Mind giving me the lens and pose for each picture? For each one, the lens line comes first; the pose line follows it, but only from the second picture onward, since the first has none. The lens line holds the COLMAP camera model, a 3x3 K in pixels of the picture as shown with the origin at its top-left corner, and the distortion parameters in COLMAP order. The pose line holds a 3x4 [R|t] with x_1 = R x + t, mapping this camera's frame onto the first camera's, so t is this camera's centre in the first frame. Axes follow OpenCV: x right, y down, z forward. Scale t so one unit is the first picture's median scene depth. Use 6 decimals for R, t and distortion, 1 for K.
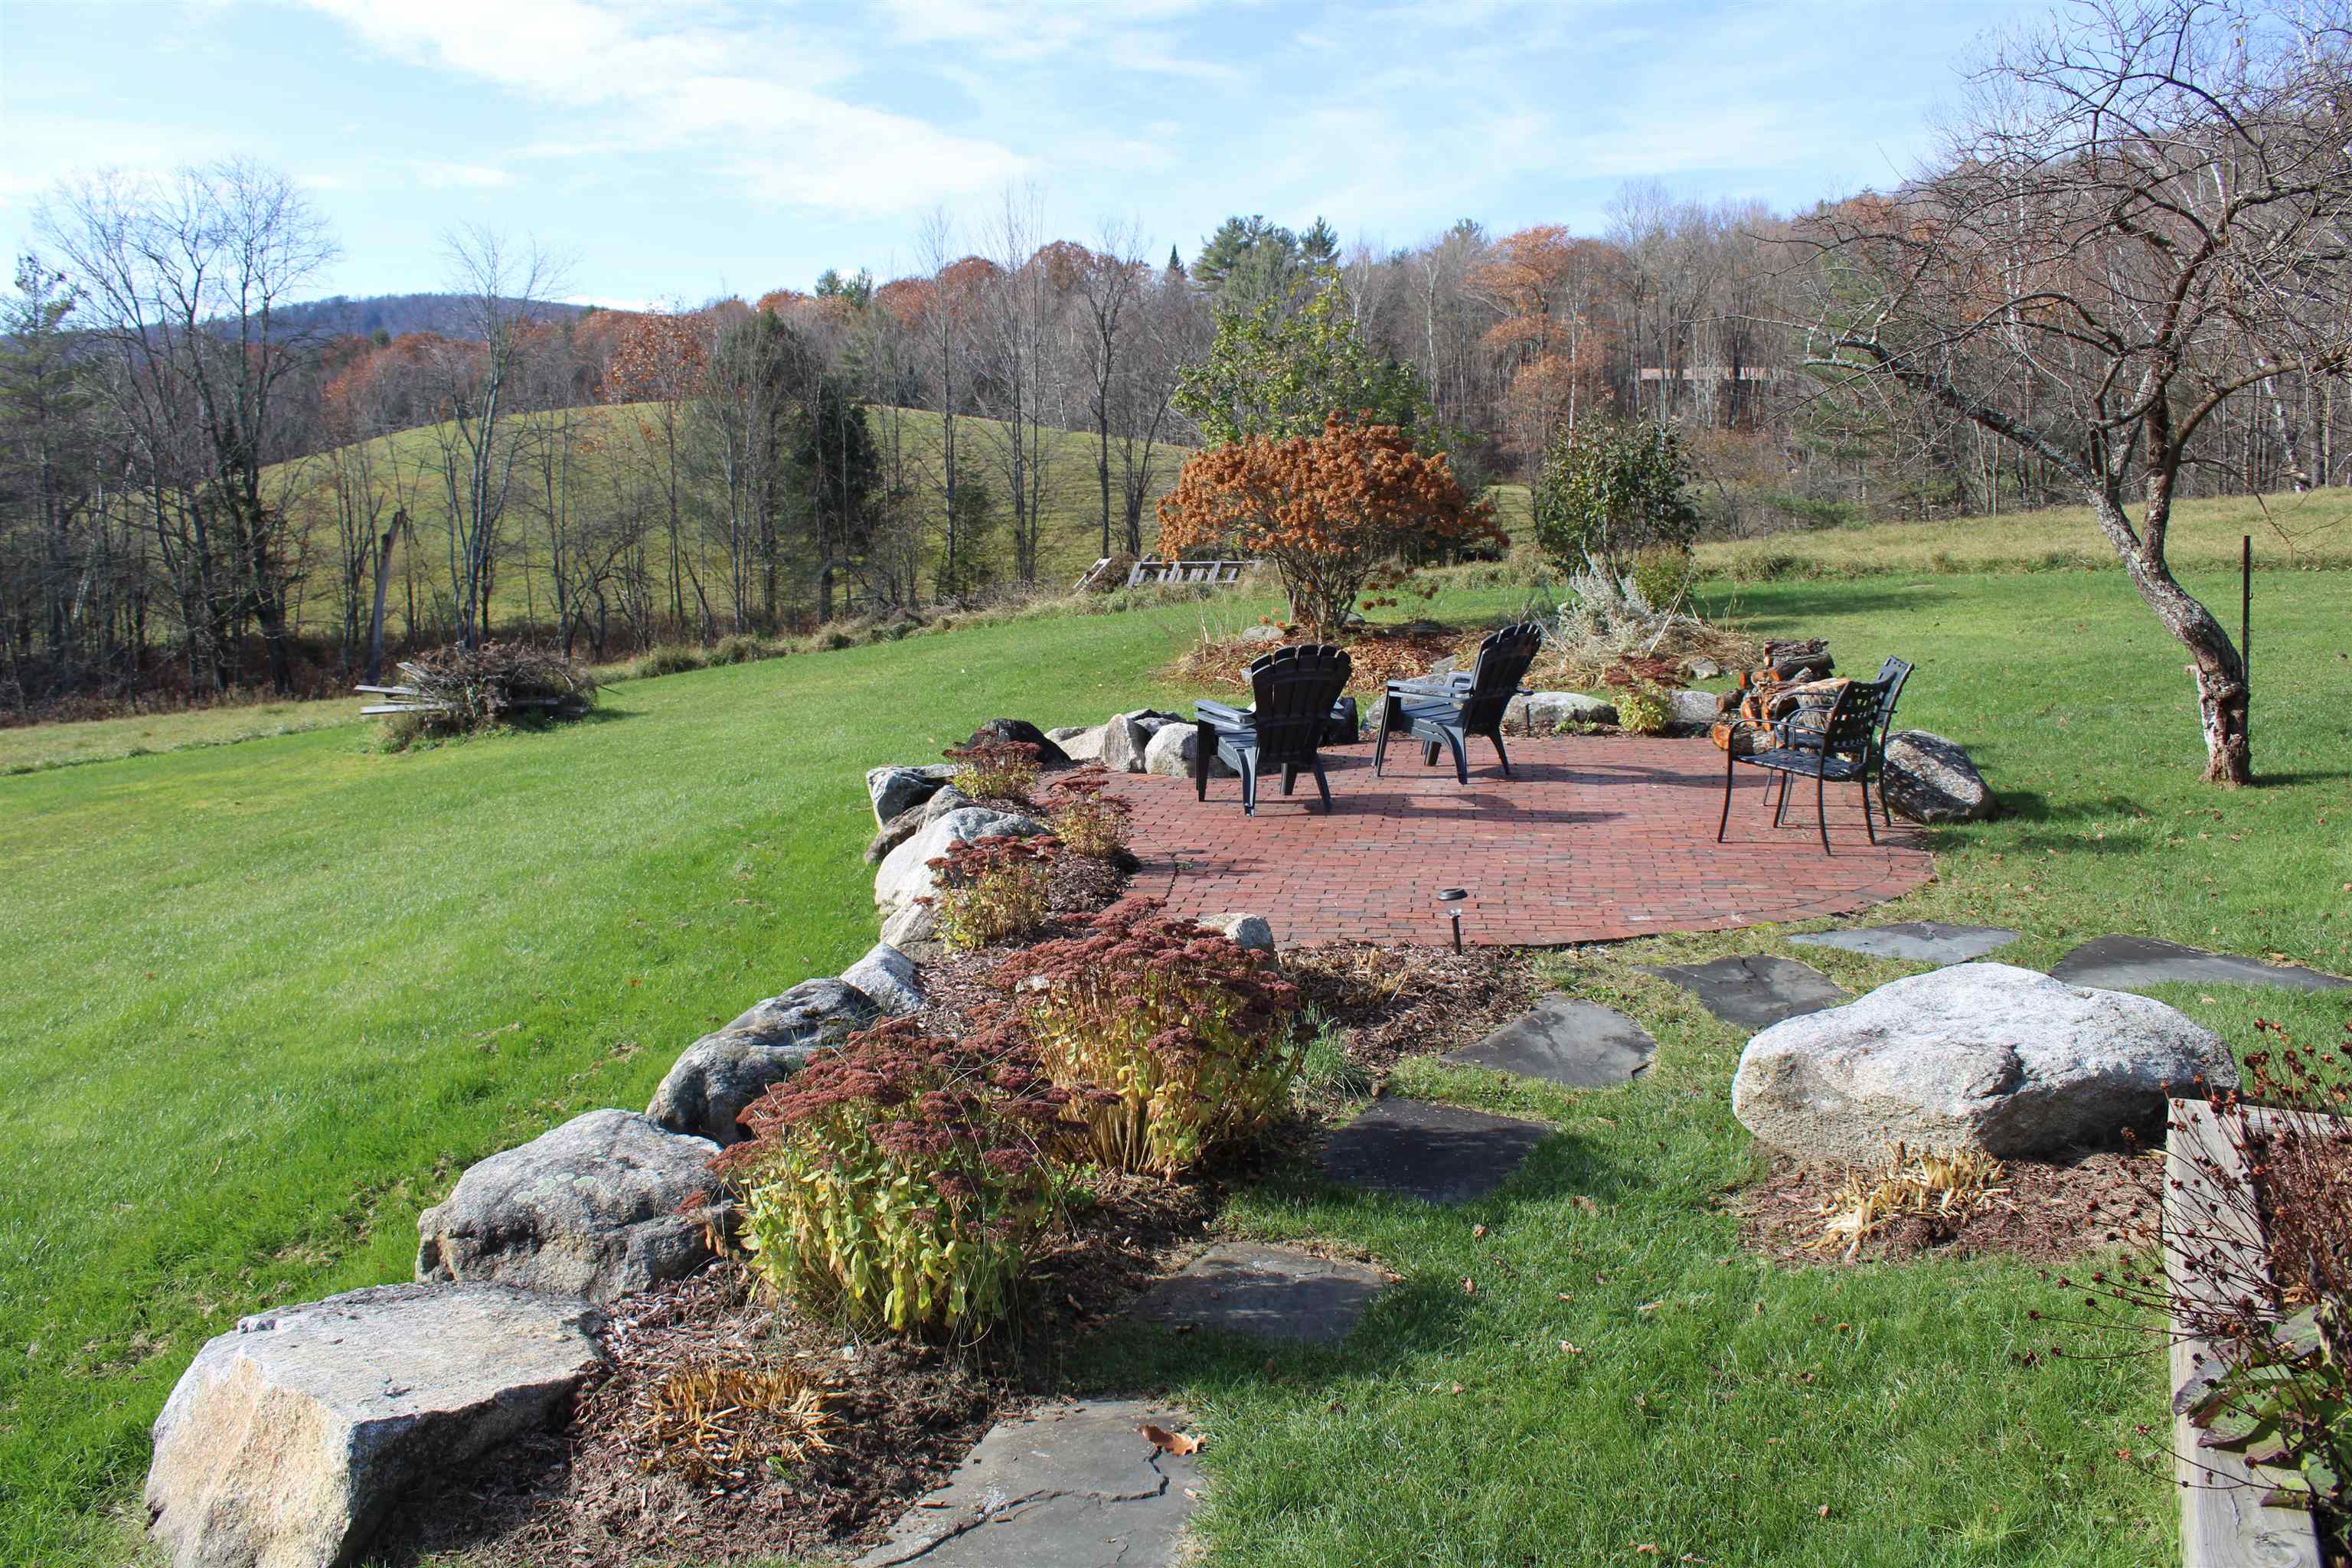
lens RADIAL K [[1949.0, 0, 1169.9], [0, 1949.0, 788.3], [0, 0, 1]] dist [-0.159973, 0.137575]
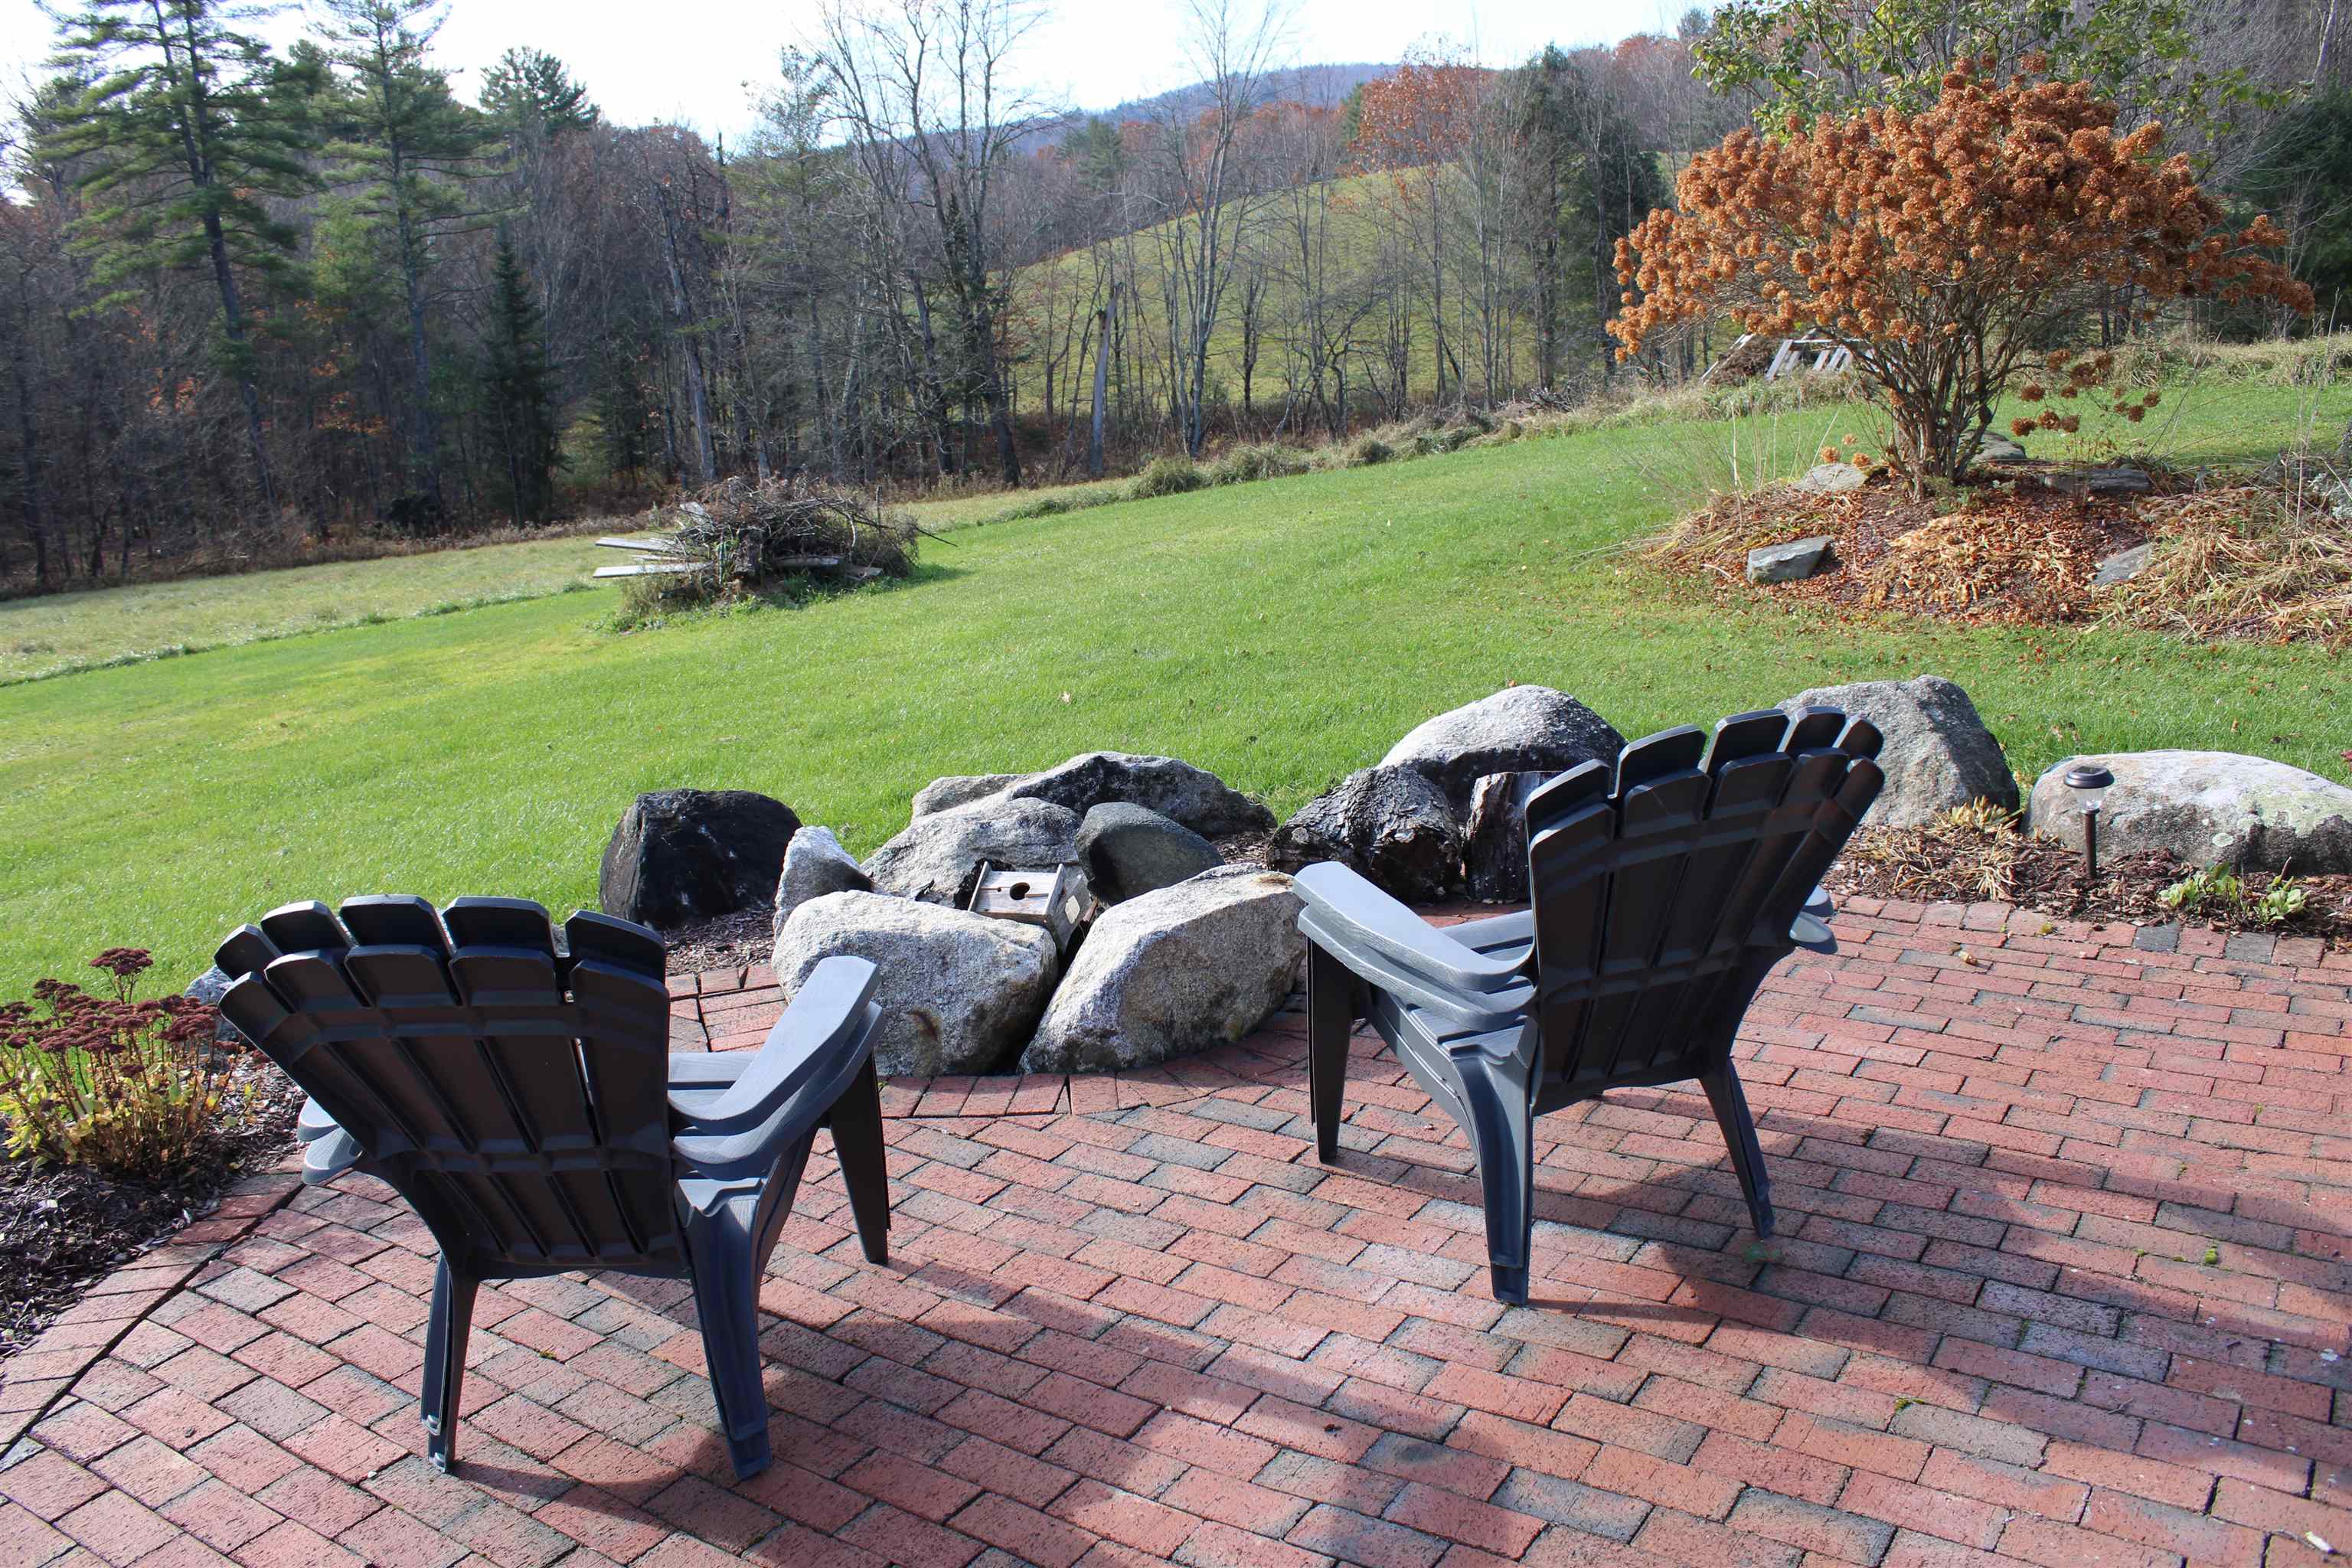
lens RADIAL K [[1949.0, 0, 1166.8], [0, 1949.0, 790.4], [0, 0, 1]] dist [-0.159973, 0.137575]
pose [[0.901539, 0.069279, -0.427116, 0.091360], [-0.017262, 0.992072, 0.124481, -0.043199], [0.432354, -0.104851, 0.895587, 0.323251]]
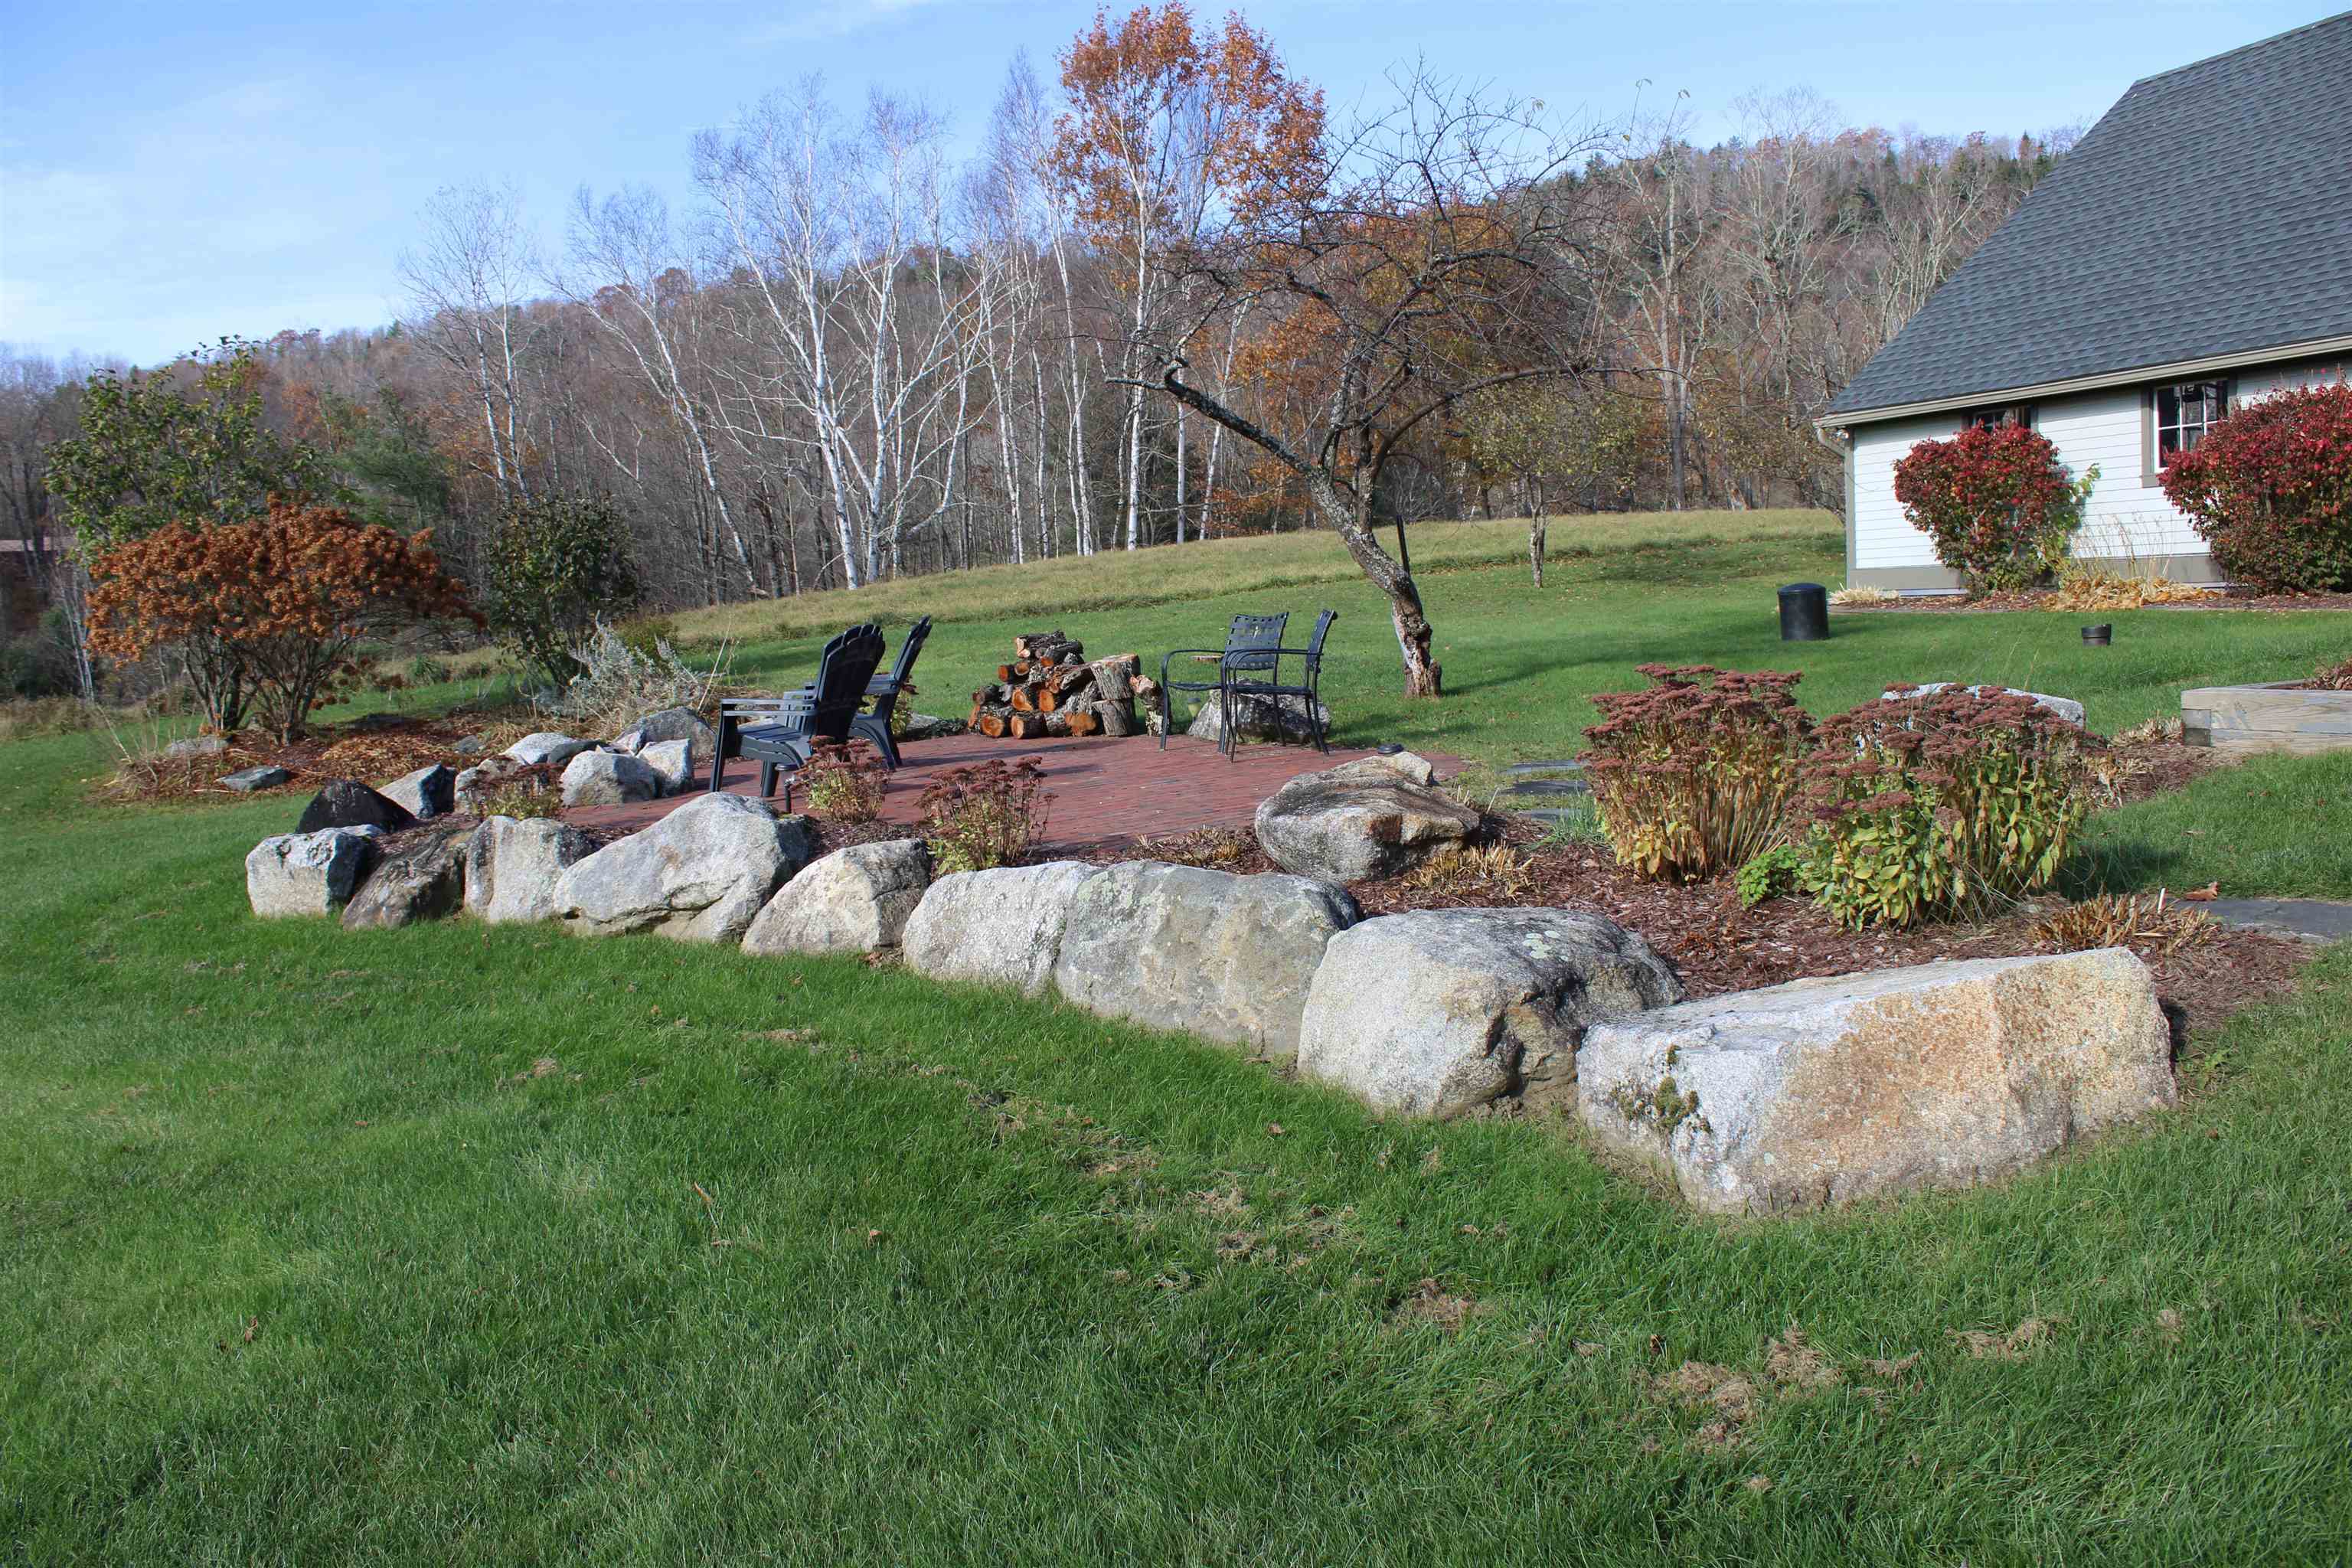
lens RADIAL K [[1949.0, 0, 1175.1], [0, 1949.0, 790.0], [0, 0, 1]] dist [-0.159973, 0.137575]
pose [[0.692811, -0.104690, 0.713480, -0.203865], [0.163489, 0.986446, -0.014011, 0.019483], [-0.702342, 0.126353, 0.700536, 0.071302]]
